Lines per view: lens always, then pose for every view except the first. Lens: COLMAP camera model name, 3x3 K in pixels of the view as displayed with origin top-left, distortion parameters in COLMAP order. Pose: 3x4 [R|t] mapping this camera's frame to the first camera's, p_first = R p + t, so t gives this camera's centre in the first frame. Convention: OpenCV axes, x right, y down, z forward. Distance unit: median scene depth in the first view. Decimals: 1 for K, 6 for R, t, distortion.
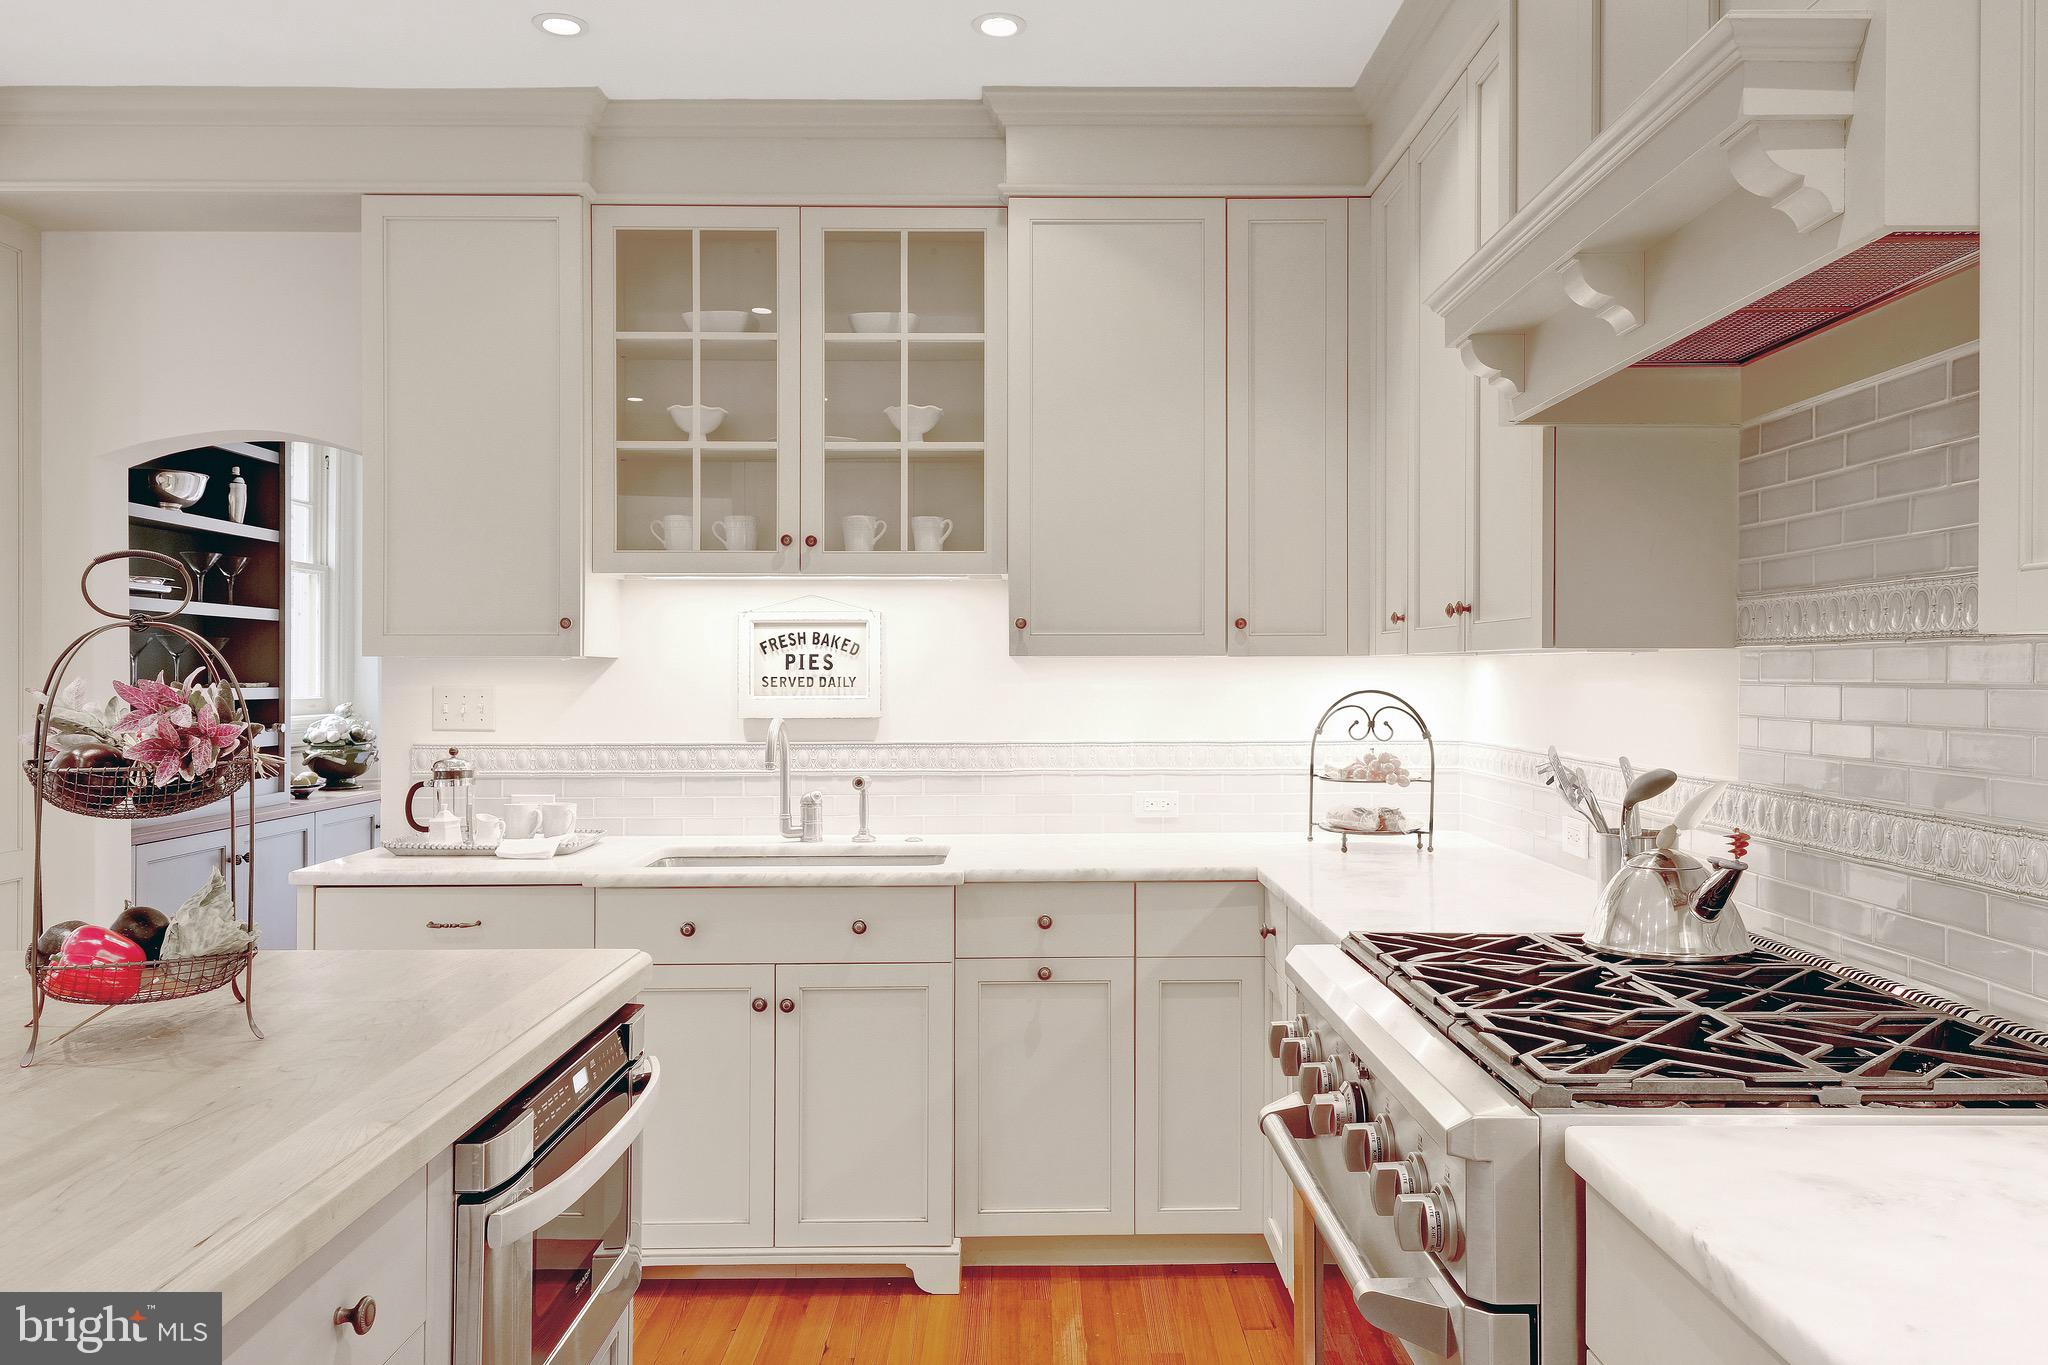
lens RADIAL K [[1444.5, 0, 1024.0], [0, 1444.5, 682.5], [0, 0, 1]] dist [-0.004272, -0.001592]
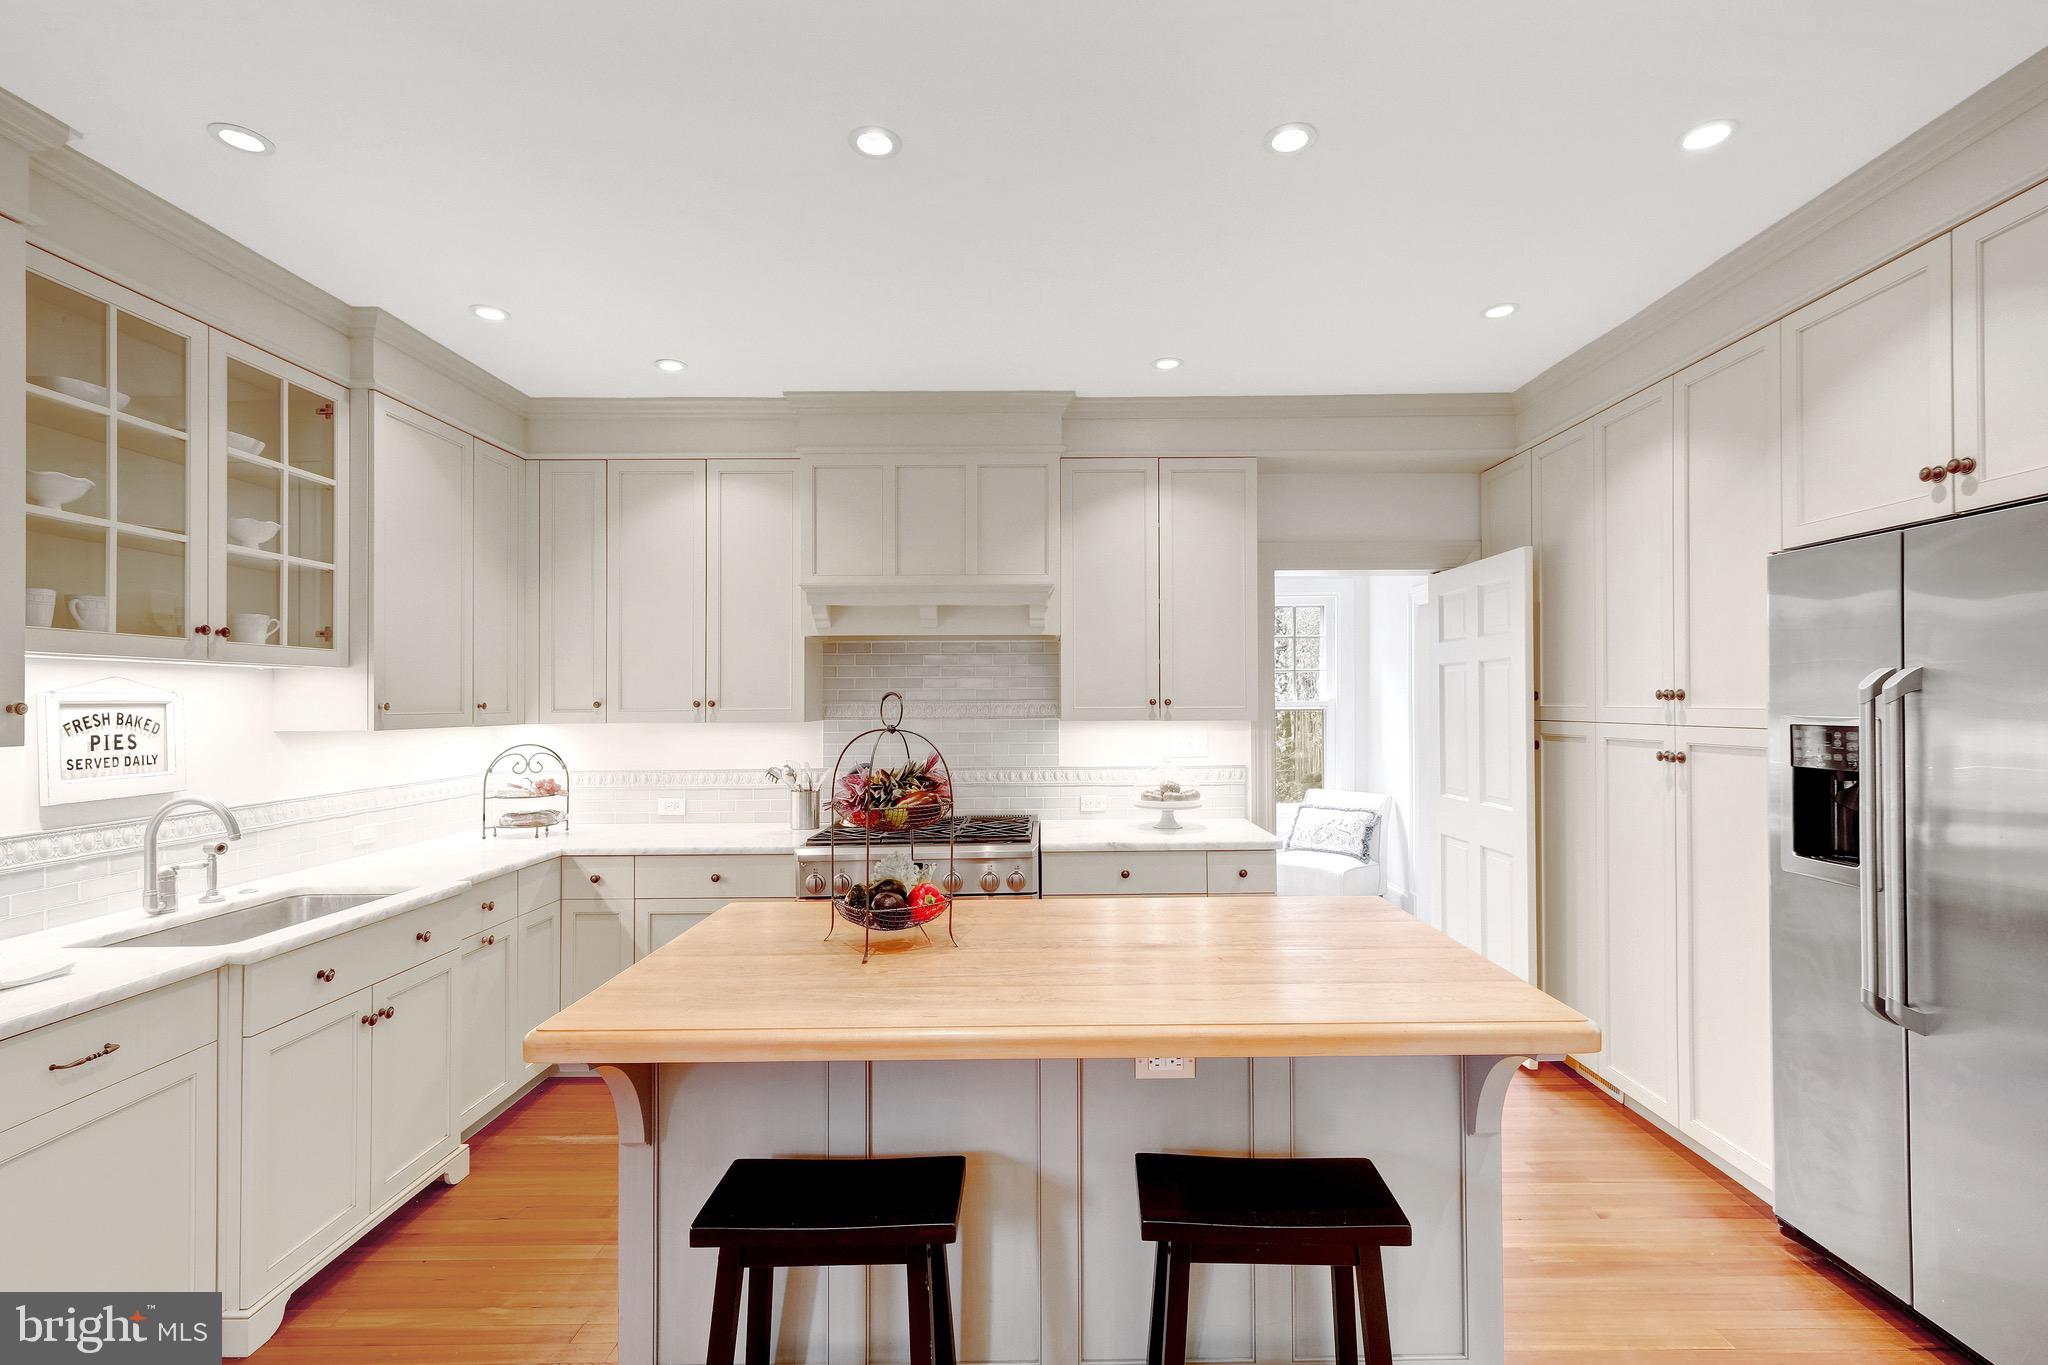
lens RADIAL K [[917.2, 0, 1048.7], [0, 917.2, 692.1], [0, 0, 1]] dist [0.001381, 0.000256]
pose [[-0.008459, 0.011577, 0.999897, -0.847406], [0.015155, 0.999820, -0.011448, -0.034076], [-0.999849, 0.015057, -0.008632, 0.368990]]
